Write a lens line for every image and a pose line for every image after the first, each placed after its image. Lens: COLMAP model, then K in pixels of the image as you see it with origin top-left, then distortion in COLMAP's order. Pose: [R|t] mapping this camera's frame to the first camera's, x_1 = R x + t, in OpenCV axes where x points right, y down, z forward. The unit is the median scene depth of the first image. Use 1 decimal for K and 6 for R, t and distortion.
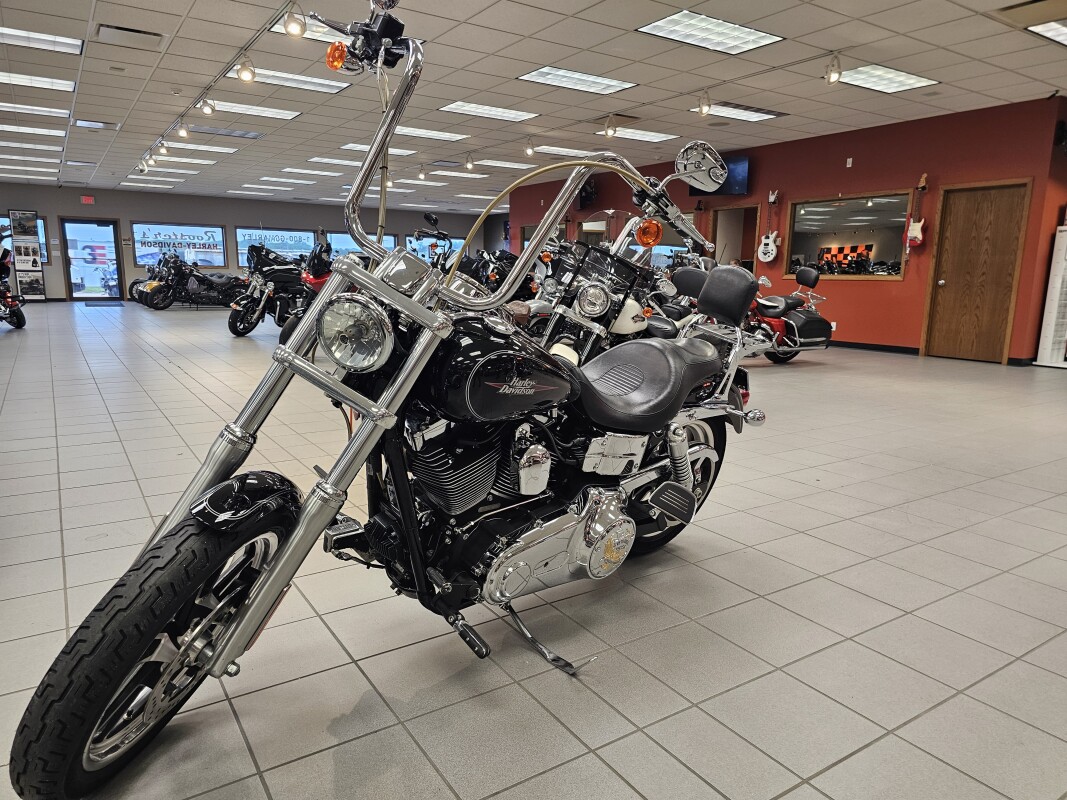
lens RADIAL K [[717.2, 0, 528.3], [0, 717.2, 404.2], [0, 0, 1]] dist [0.041194, -0.041352]
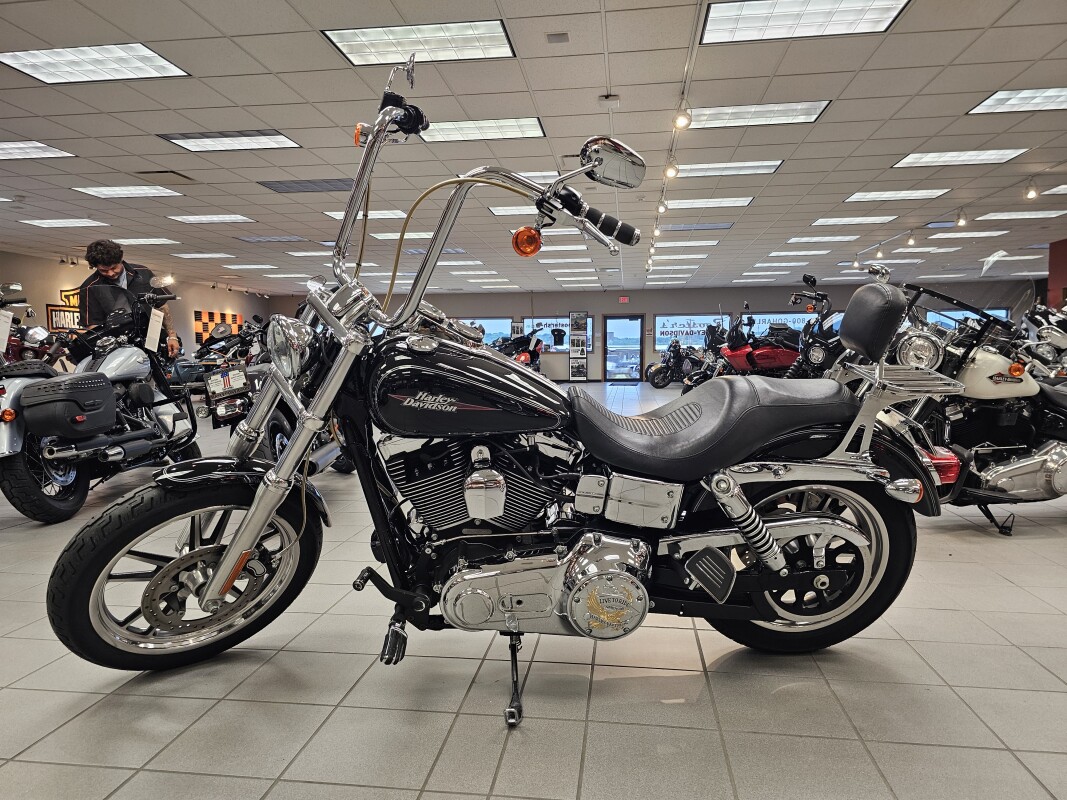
lens RADIAL K [[708.2, 0, 526.0], [0, 708.2, 404.8], [0, 0, 1]] dist [0.043657, -0.048542]
pose [[0.750813, 0.021157, -0.660175, 0.100682], [-0.097664, 0.992057, -0.079280, 0.006252], [0.653254, 0.124000, 0.746916, 0.043338]]
